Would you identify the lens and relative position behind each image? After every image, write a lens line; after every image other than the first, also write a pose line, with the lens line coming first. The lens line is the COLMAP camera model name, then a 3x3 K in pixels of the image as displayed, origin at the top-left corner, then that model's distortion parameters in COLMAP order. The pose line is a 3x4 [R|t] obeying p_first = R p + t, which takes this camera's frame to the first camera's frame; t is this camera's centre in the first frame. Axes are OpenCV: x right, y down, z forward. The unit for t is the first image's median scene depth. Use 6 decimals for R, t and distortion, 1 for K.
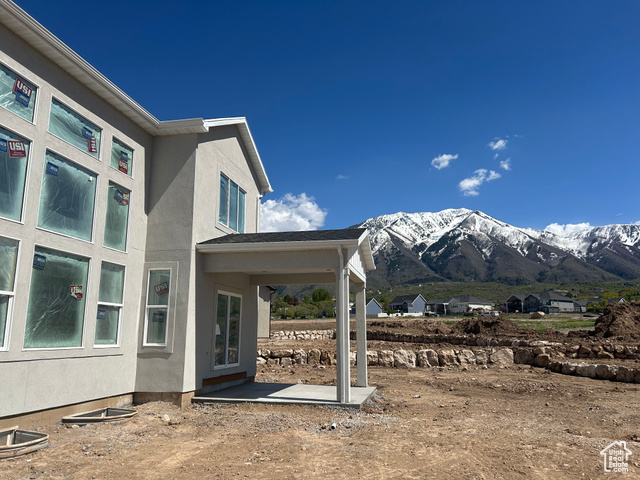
lens RADIAL K [[486.5, 0, 320.1], [0, 486.5, 242.4], [0, 0, 1]] dist [0.063238, -0.072742]
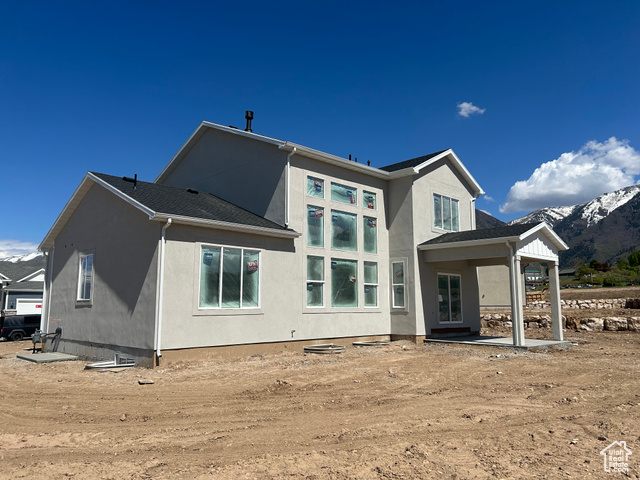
lens RADIAL K [[486.5, 0, 320.1], [0, 486.5, 242.4], [0, 0, 1]] dist [0.063238, -0.072742]
pose [[0.835668, -0.074428, -0.544169, 0.367458], [0.106816, 0.993882, 0.028099, -0.088896], [0.538748, -0.081608, 0.838505, -0.537574]]
